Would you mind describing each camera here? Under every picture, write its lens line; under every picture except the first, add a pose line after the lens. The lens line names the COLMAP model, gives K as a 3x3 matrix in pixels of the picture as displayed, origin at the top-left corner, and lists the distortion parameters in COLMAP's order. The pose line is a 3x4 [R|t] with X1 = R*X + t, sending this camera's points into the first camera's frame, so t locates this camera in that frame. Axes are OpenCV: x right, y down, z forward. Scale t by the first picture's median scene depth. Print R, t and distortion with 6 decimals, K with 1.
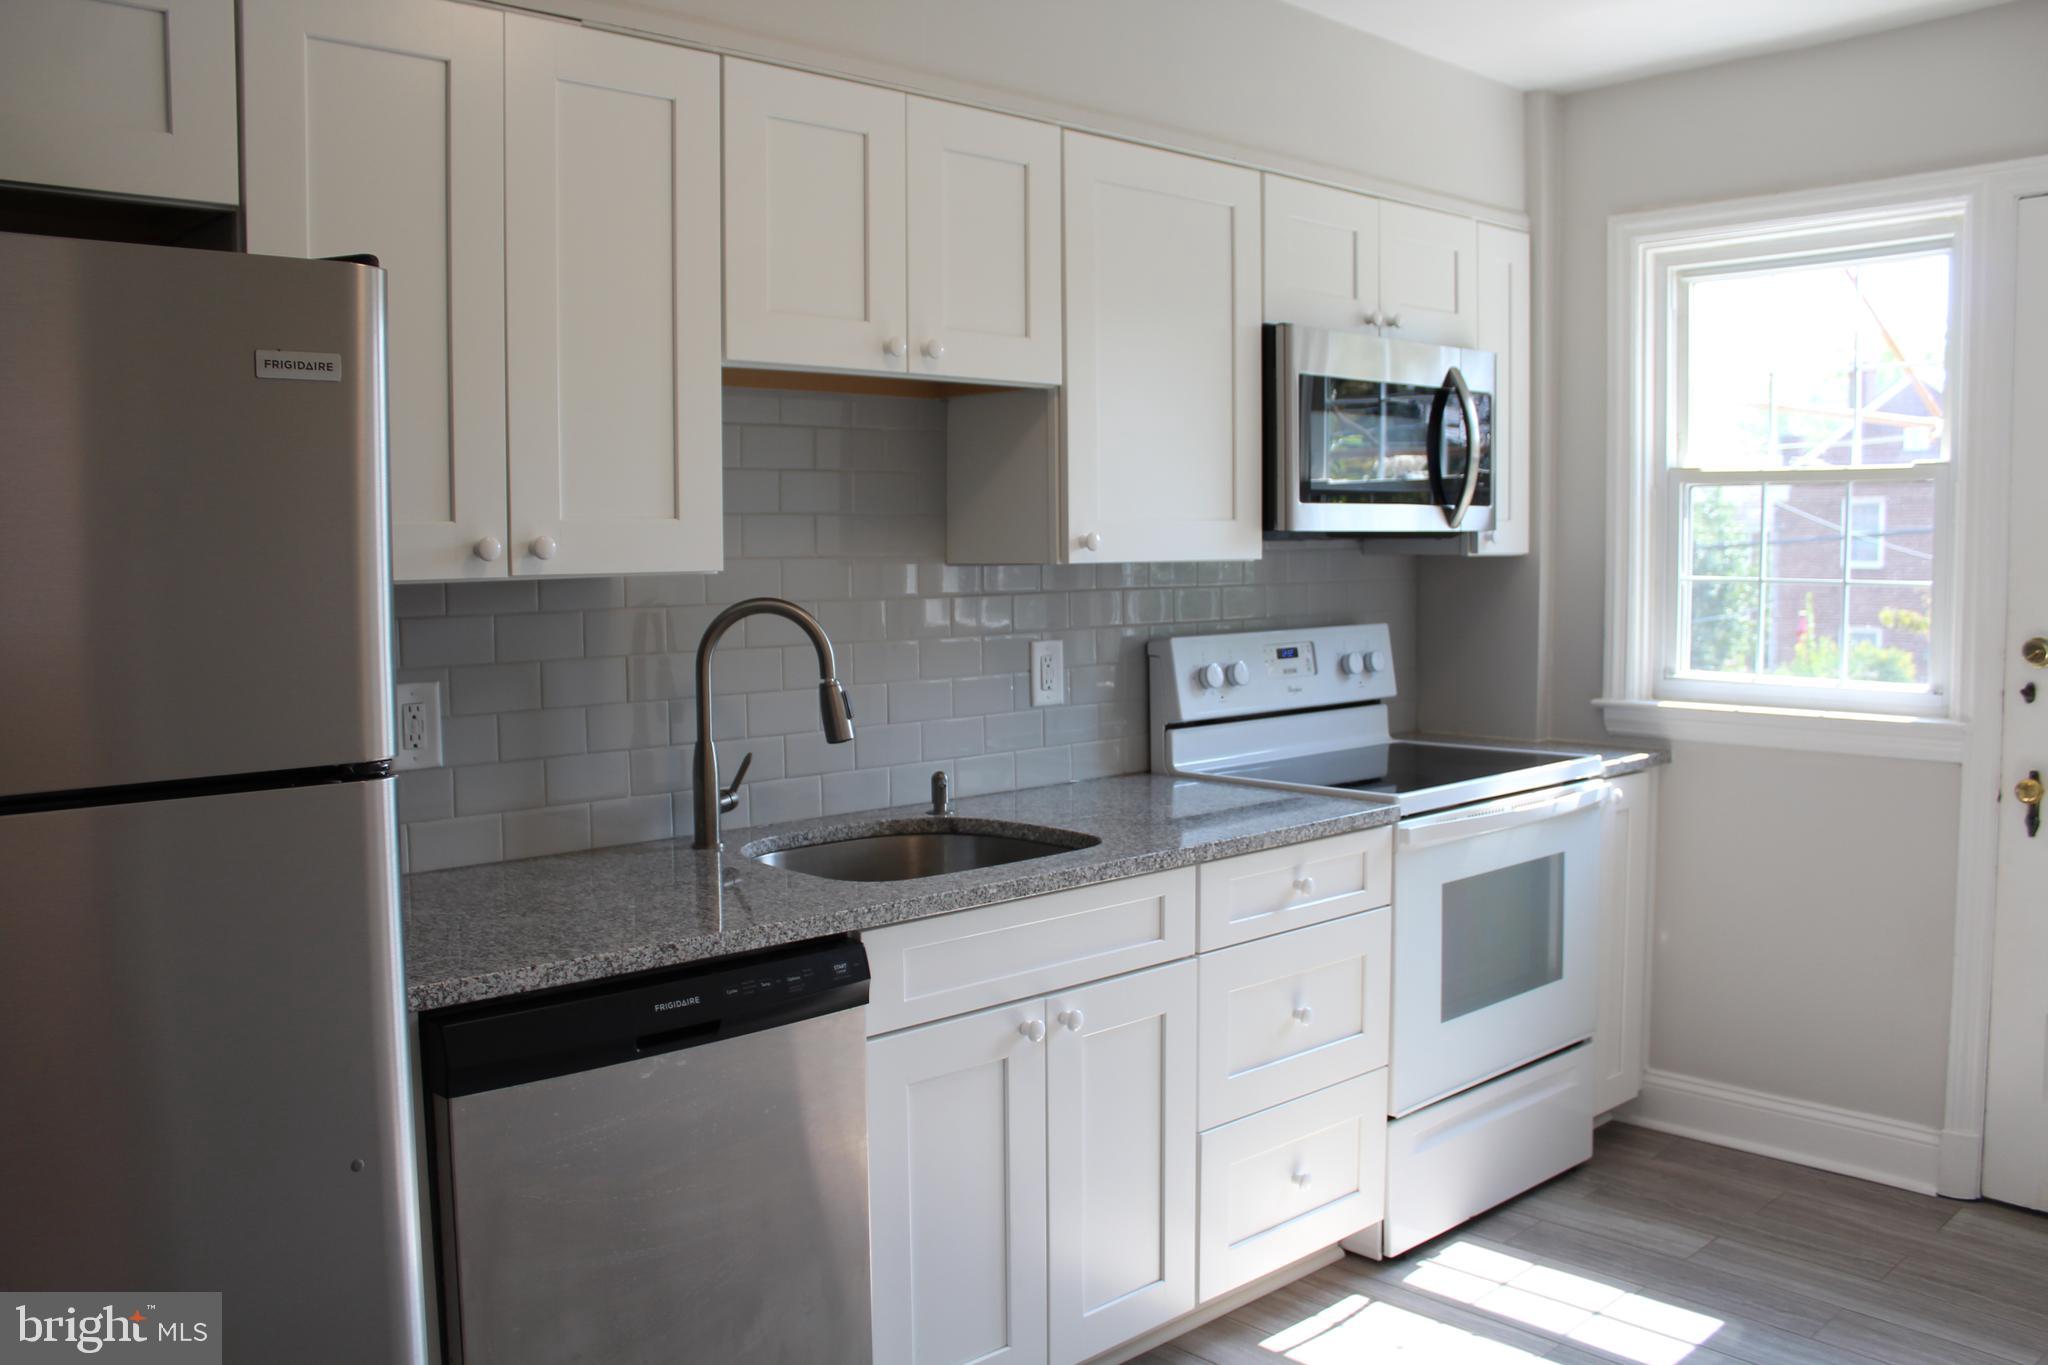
lens RADIAL K [[1698.0, 0, 1015.0], [0, 1698.0, 689.2], [0, 0, 1]] dist [-0.169722, 0.145866]
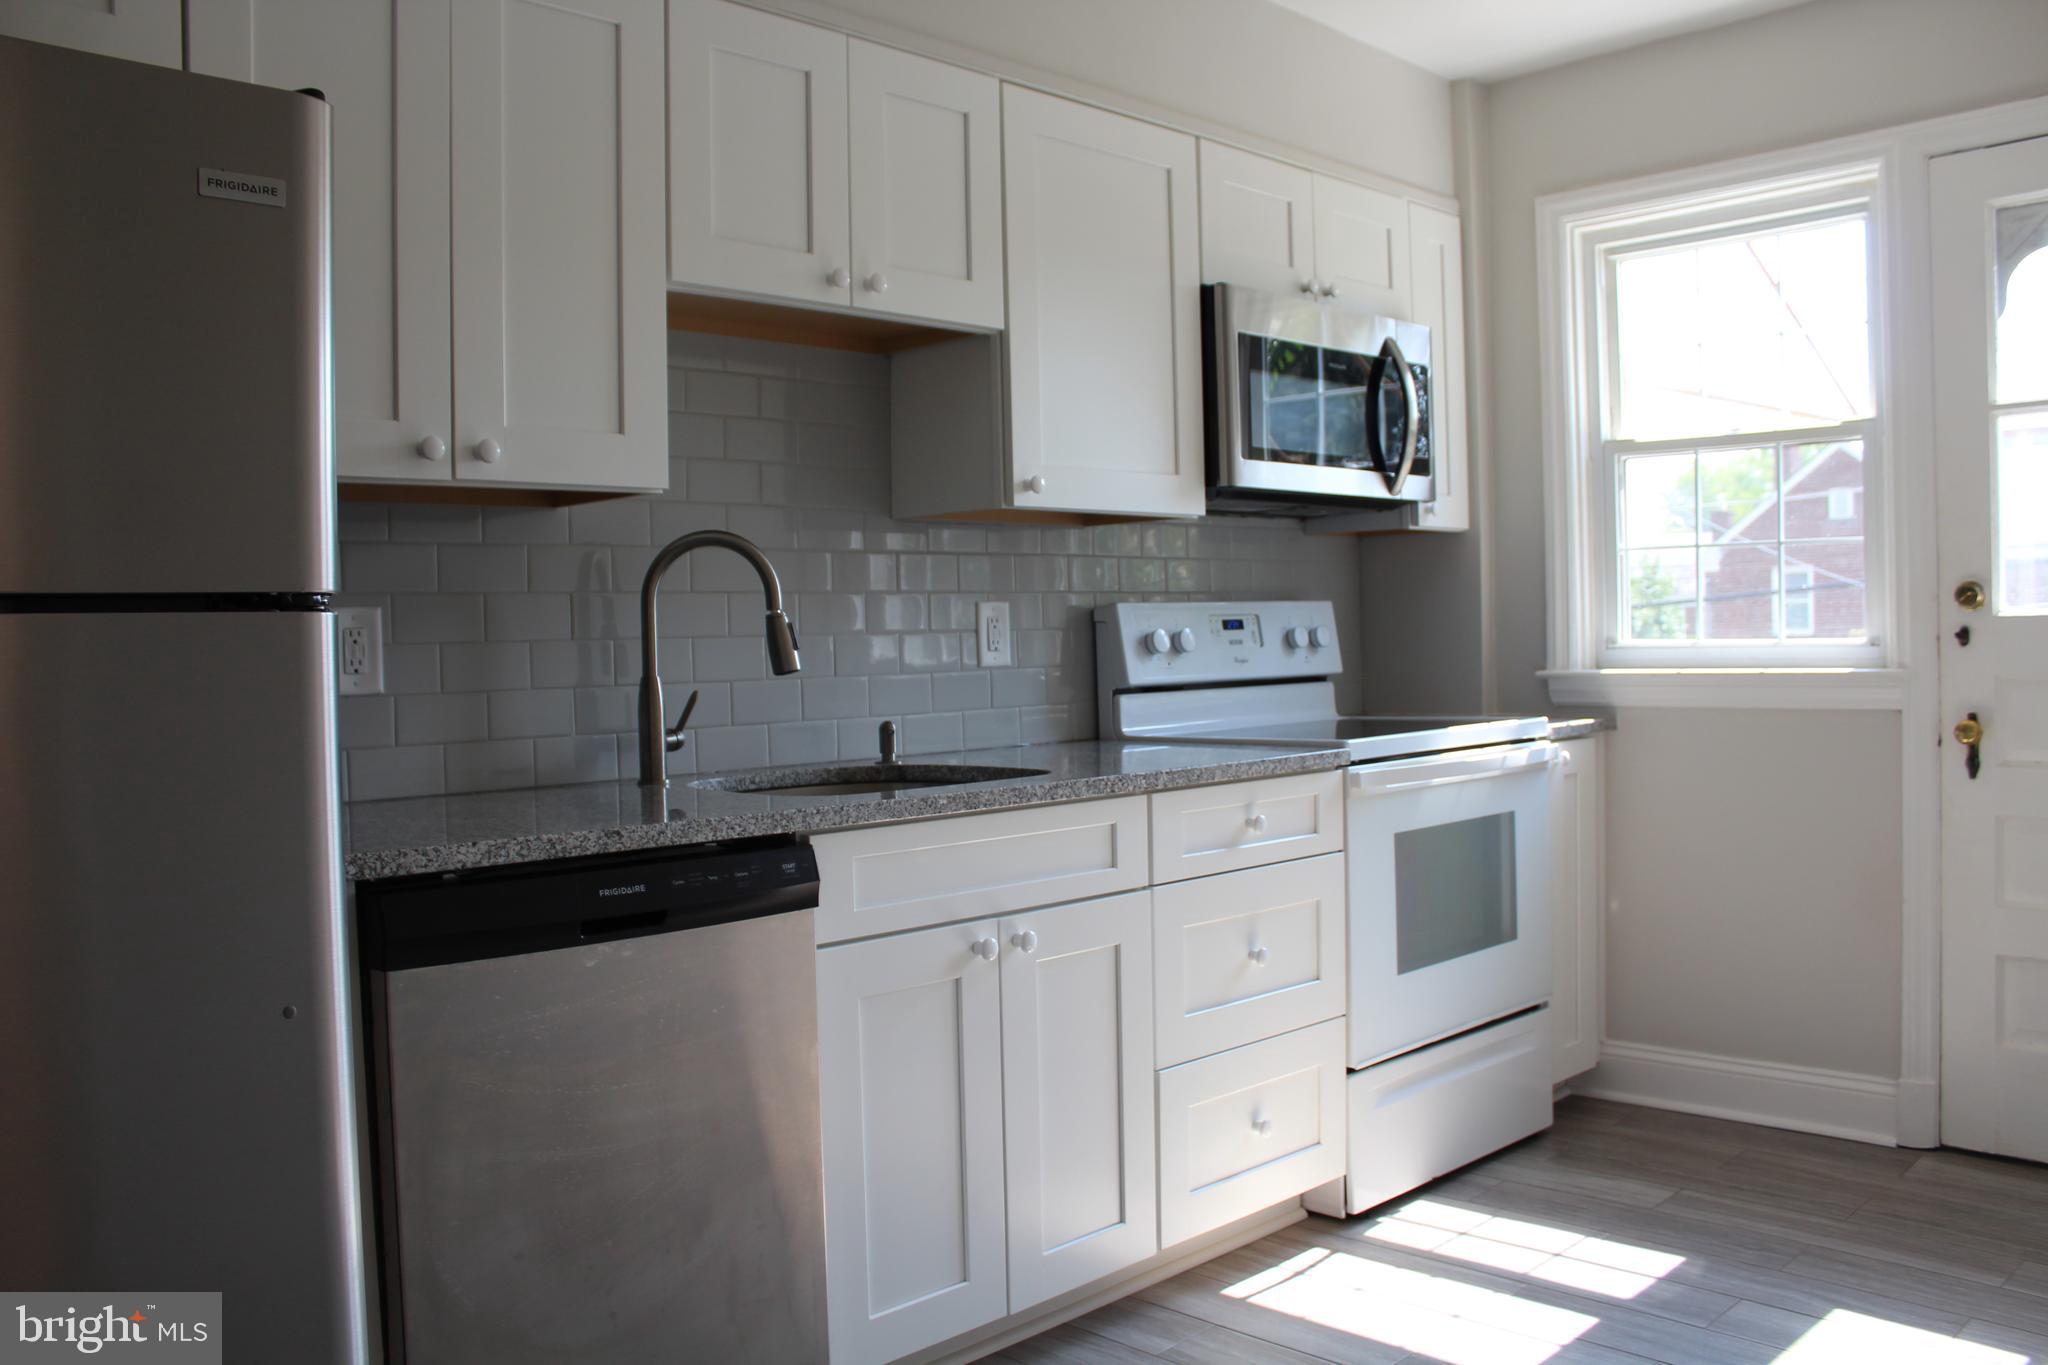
lens RADIAL K [[1698.0, 0, 1022.1], [0, 1698.0, 688.5], [0, 0, 1]] dist [-0.169722, 0.145866]
pose [[0.999207, -0.015615, 0.036616, -0.001540], [0.017650, 0.998279, -0.055932, 0.083456], [-0.035679, 0.056533, 0.997763, 0.005361]]
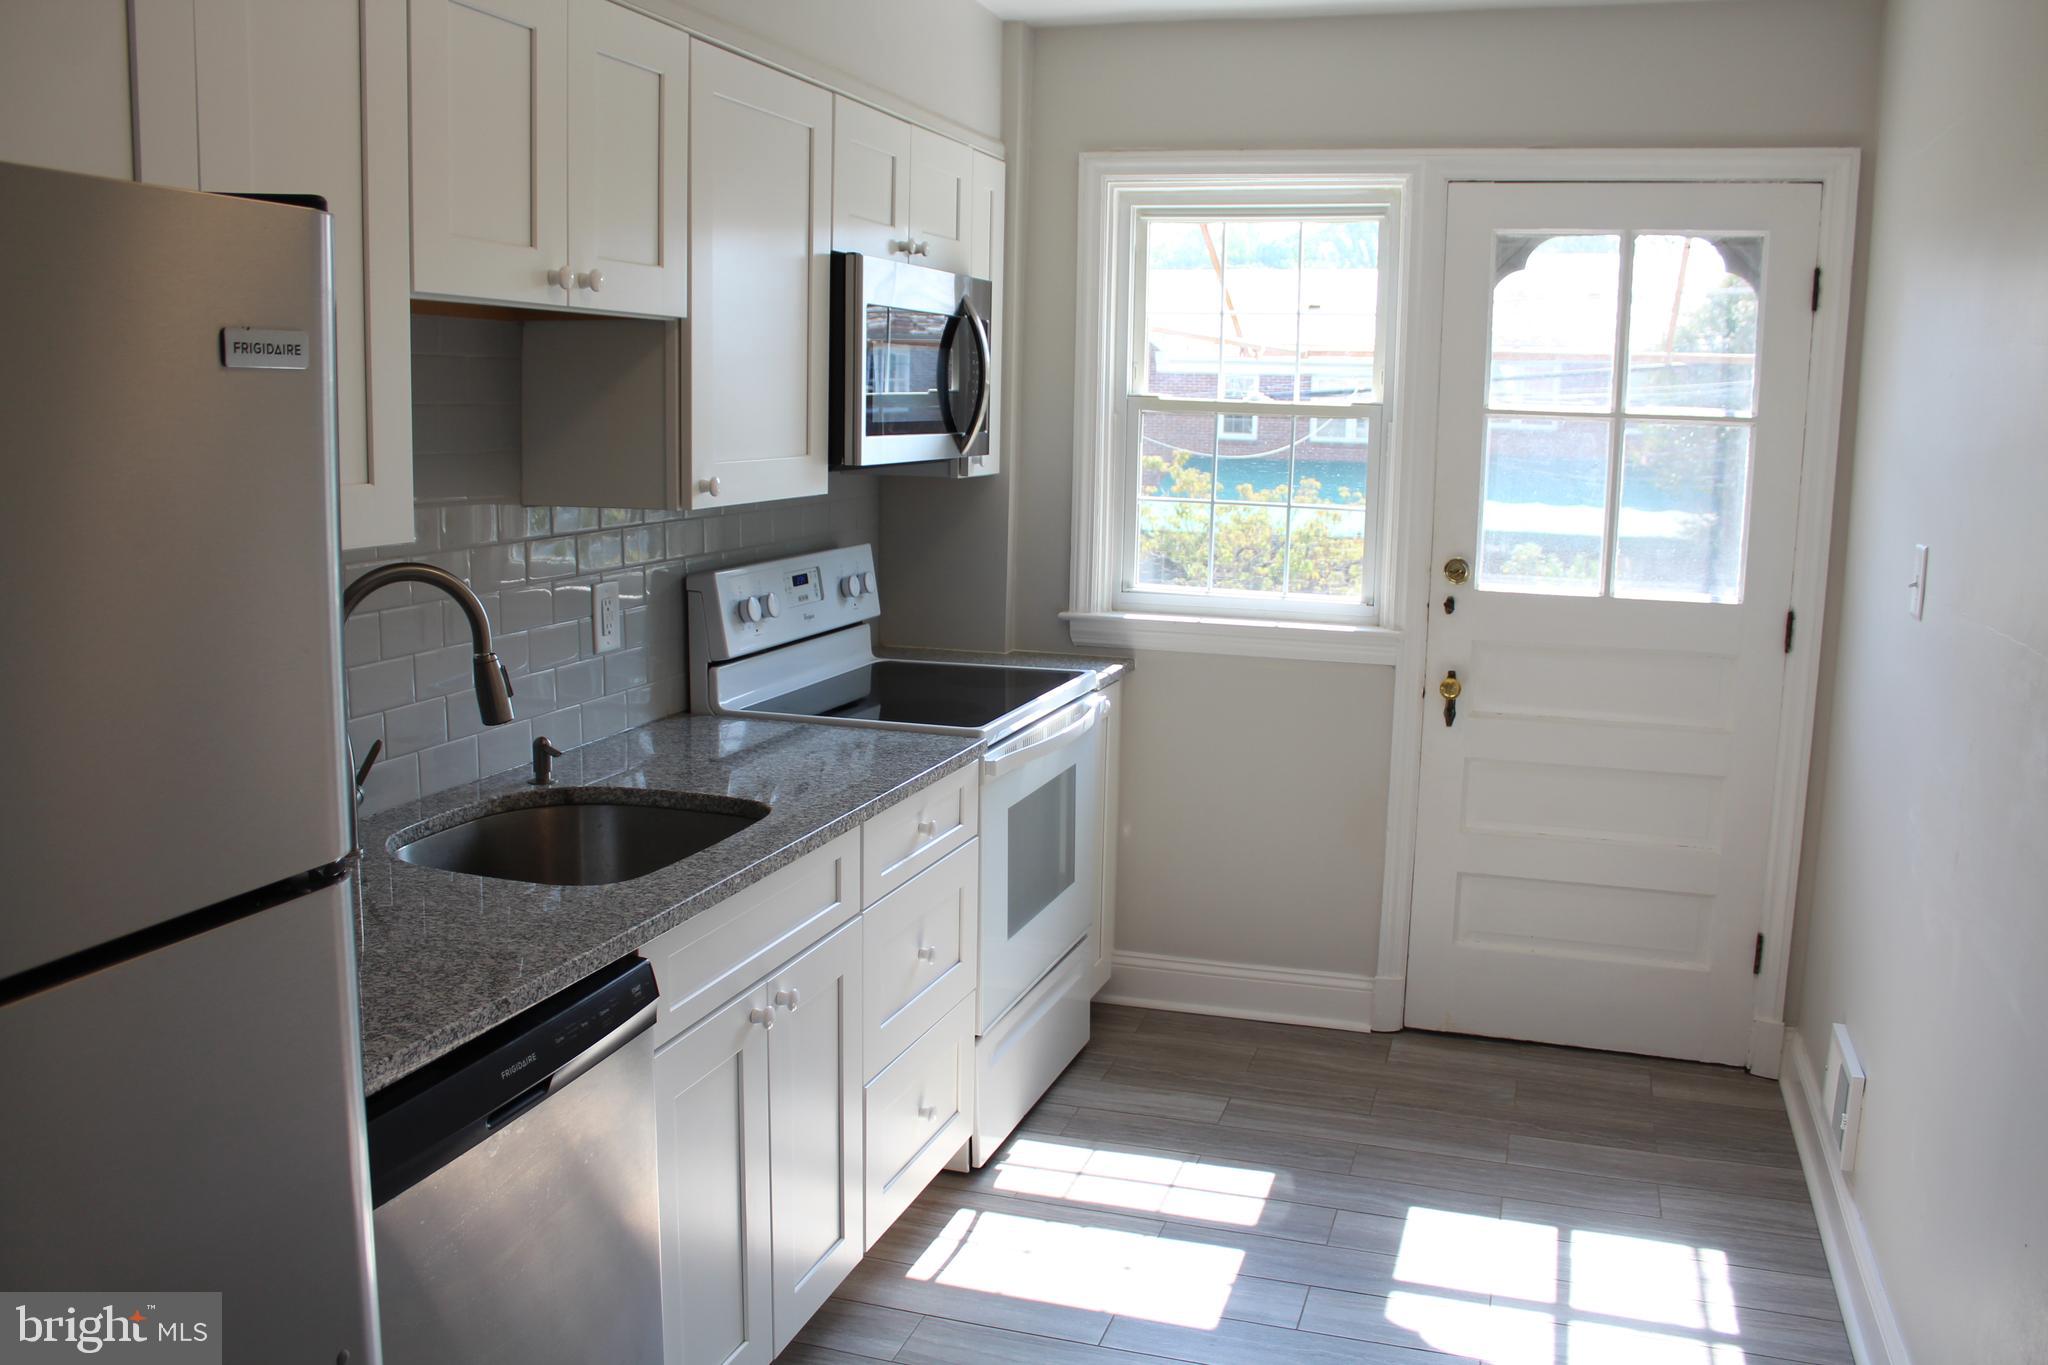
lens RADIAL K [[1698.0, 0, 1030.1], [0, 1698.0, 690.0], [0, 0, 1]] dist [-0.169722, 0.145866]
pose [[0.870072, -0.057076, 0.489609, -0.246746], [0.015301, 0.995922, 0.088908, -0.050854], [-0.492687, -0.069865, 0.867397, 0.088929]]
